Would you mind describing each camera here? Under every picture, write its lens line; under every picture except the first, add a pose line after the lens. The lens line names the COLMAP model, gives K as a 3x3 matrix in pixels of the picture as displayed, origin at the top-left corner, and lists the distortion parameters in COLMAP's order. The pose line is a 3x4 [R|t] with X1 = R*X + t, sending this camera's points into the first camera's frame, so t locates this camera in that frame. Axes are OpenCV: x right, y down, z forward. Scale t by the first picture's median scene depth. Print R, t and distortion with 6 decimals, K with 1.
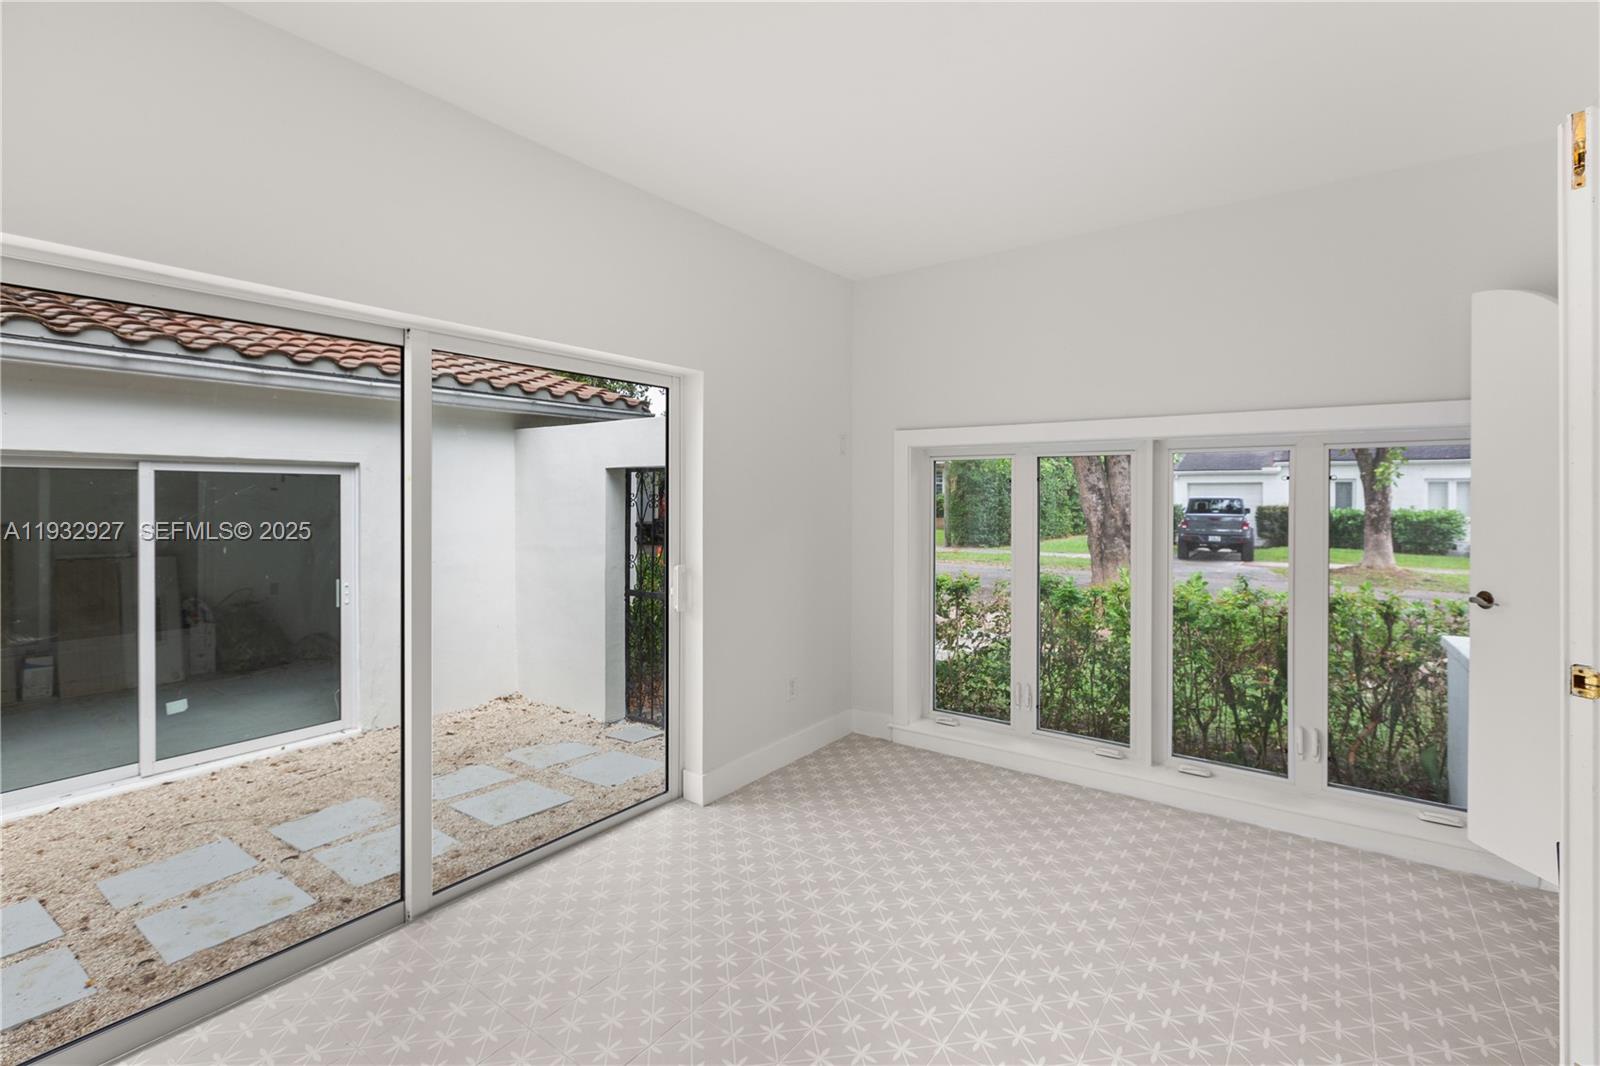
lens RADIAL K [[720.3, 0, 796.8], [0, 720.3, 498.2], [0, 0, 1]] dist [-0.001691, -0.000400]
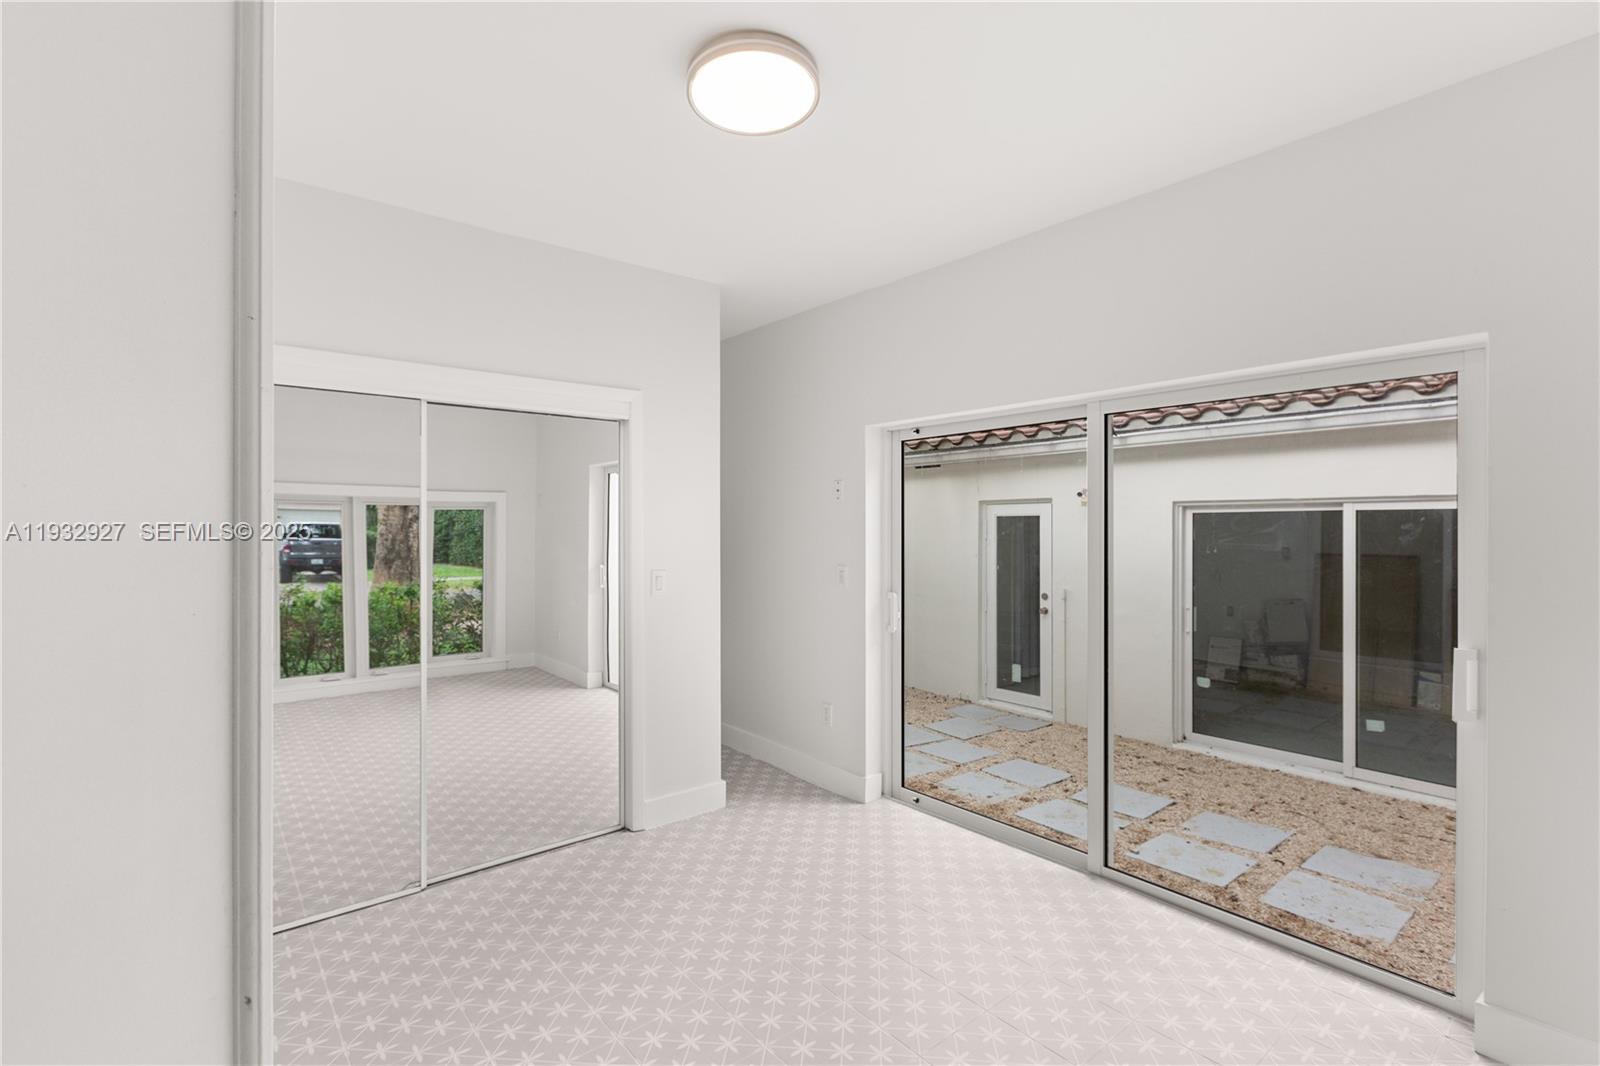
lens RADIAL K [[736.0, 0, 812.5], [0, 736.0, 529.0], [0, 0, 1]] dist [-0.001081, -0.000338]
pose [[-0.227417, -0.000864, -0.973797, 0.559822], [-0.003730, 0.999993, -0.000017, -0.007843], [0.973790, 0.003629, -0.227419, 0.557339]]
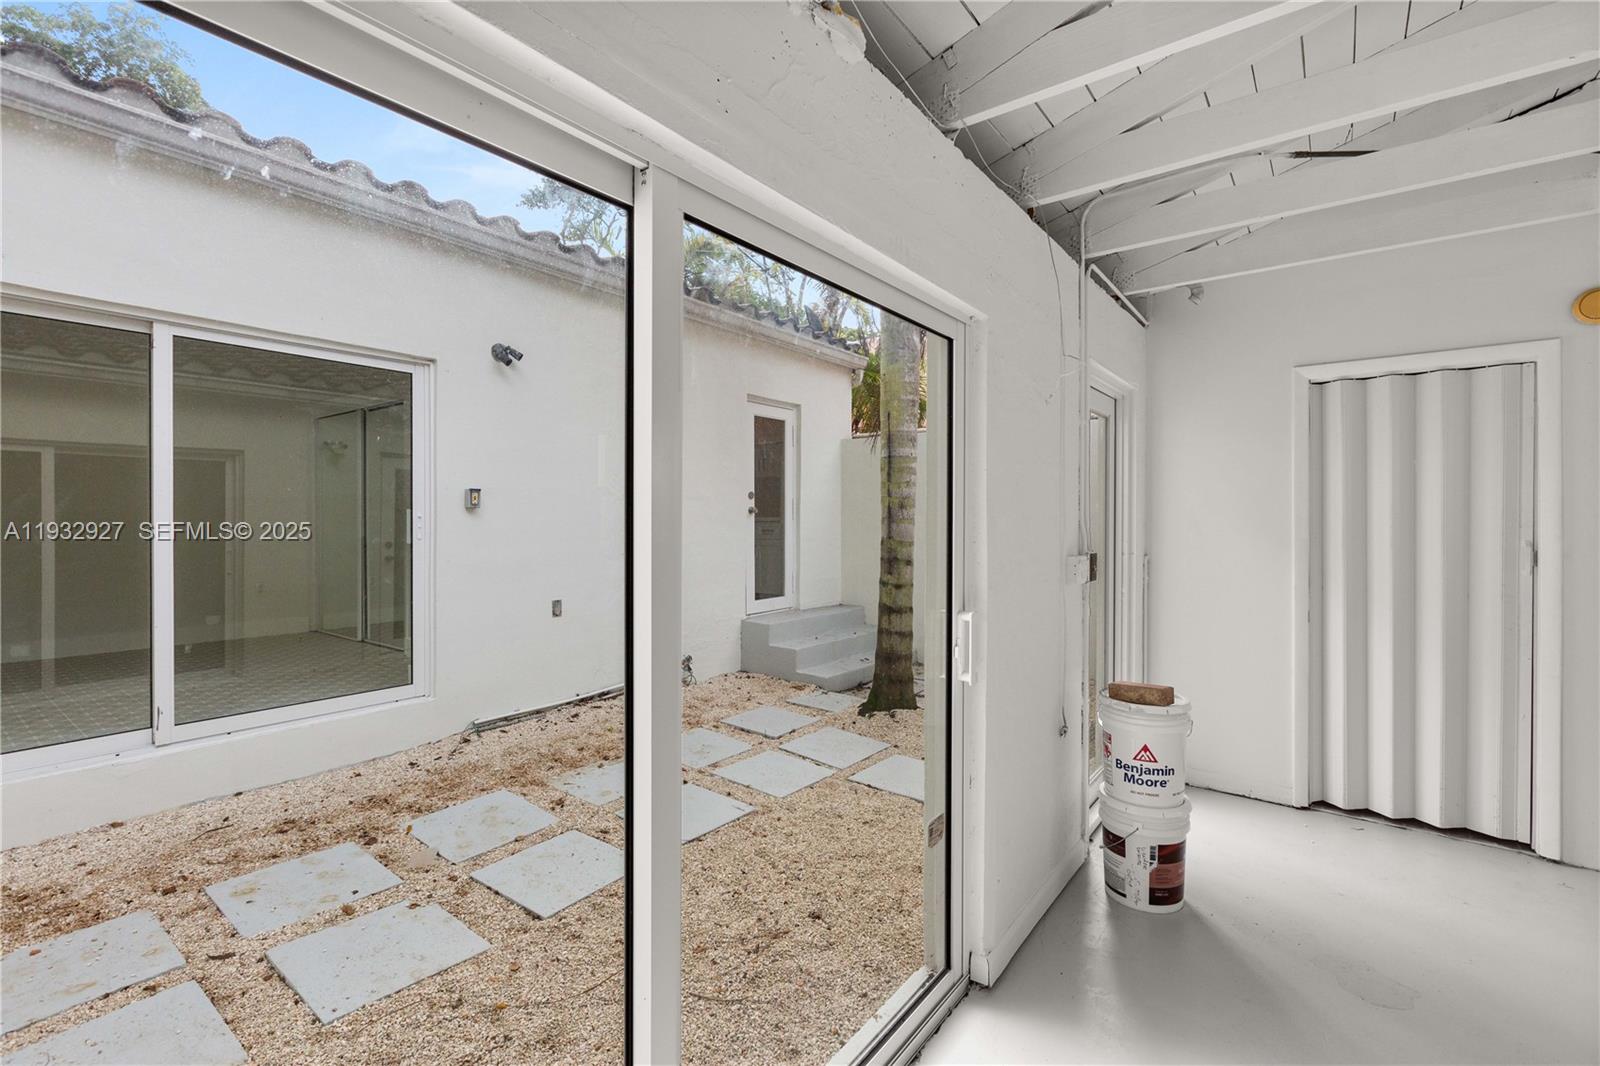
lens RADIAL K [[736.0, 0, 812.5], [0, 736.0, 529.0], [0, 0, 1]] dist [-0.001081, -0.000338]
pose [[-0.999673, -0.003460, 0.025328, -1.258409], [-0.003155, 0.999922, 0.012051, 0.105699], [-0.025368, 0.011967, -0.999607, 1.649160]]
